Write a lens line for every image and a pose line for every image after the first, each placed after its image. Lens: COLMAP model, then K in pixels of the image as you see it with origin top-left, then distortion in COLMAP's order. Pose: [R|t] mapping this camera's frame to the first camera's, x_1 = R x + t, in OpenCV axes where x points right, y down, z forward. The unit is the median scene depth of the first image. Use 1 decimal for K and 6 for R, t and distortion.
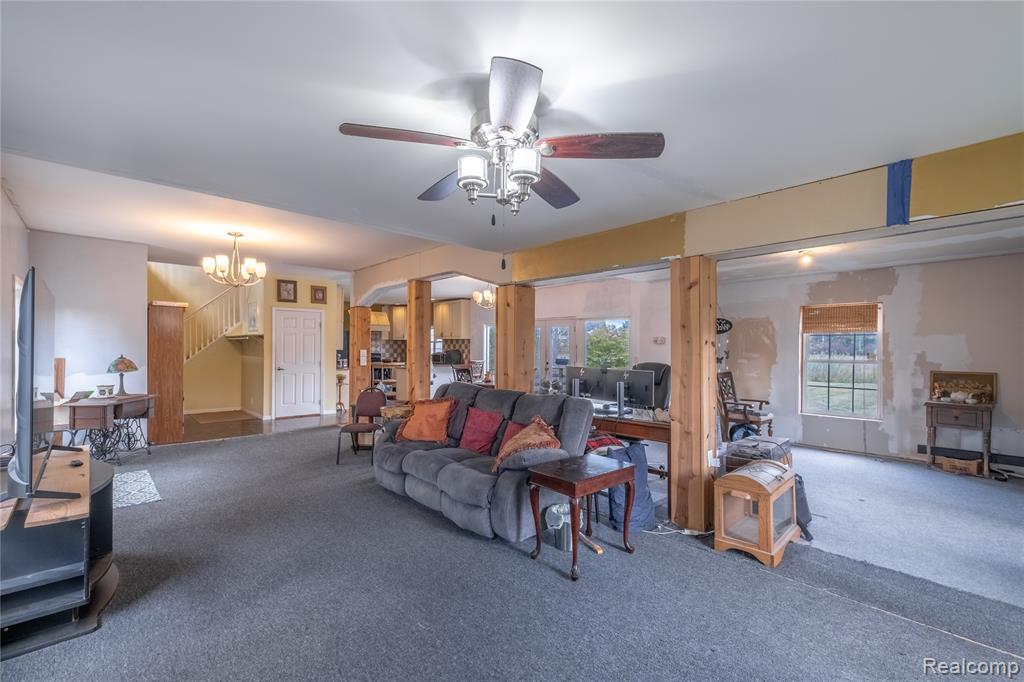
lens RADIAL K [[442.7, 0, 518.7], [0, 442.7, 337.6], [0, 0, 1]] dist [0.010998, -0.000107]
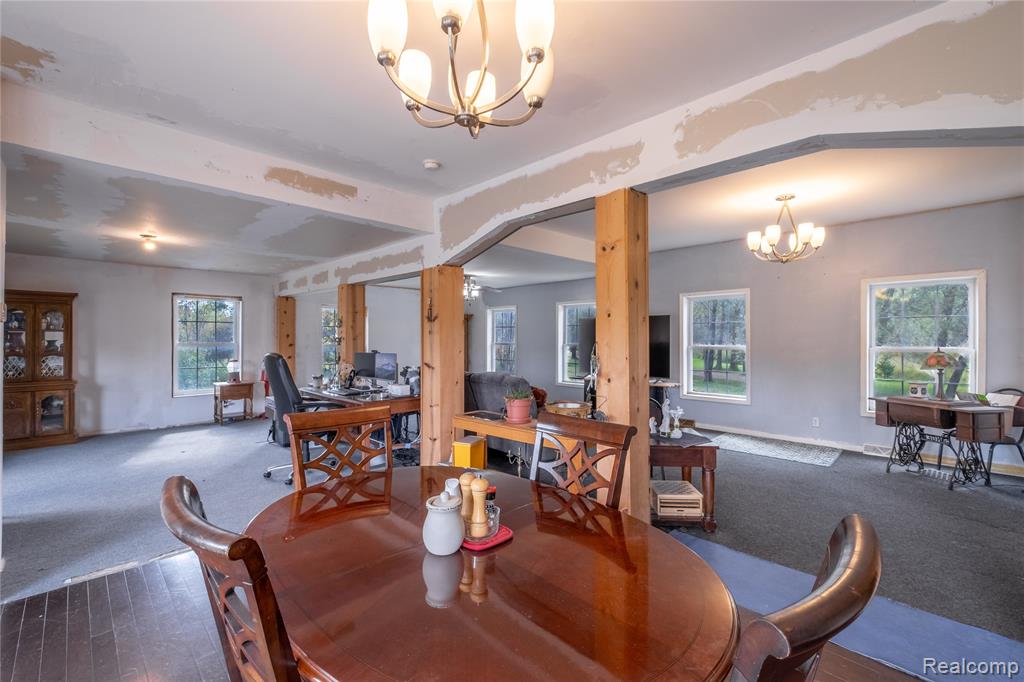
lens RADIAL K [[442.8, 0, 514.6], [0, 442.8, 335.4], [0, 0, 1]] dist [0.003530, 0.000048]
pose [[-0.999226, -0.006138, -0.038842, -0.052184], [-0.005087, 0.999620, -0.027101, 0.019151], [0.038994, -0.026882, -0.998878, 0.819676]]
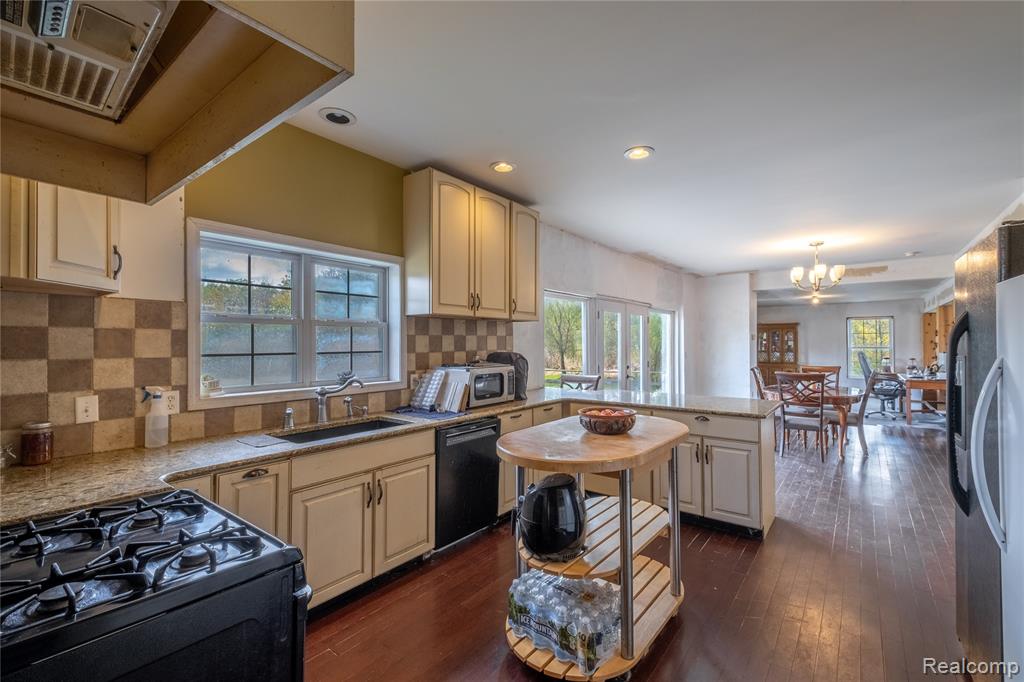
lens RADIAL K [[445.3, 0, 512.0], [0, 445.3, 341.0], [0, 0, 1]] dist [0.011107, -0.000246]
pose [[-0.160964, 0.005483, 0.986945, -0.497216], [-0.016139, 0.999836, -0.008187, 0.022922], [-0.986828, -0.017246, -0.160849, 1.125264]]
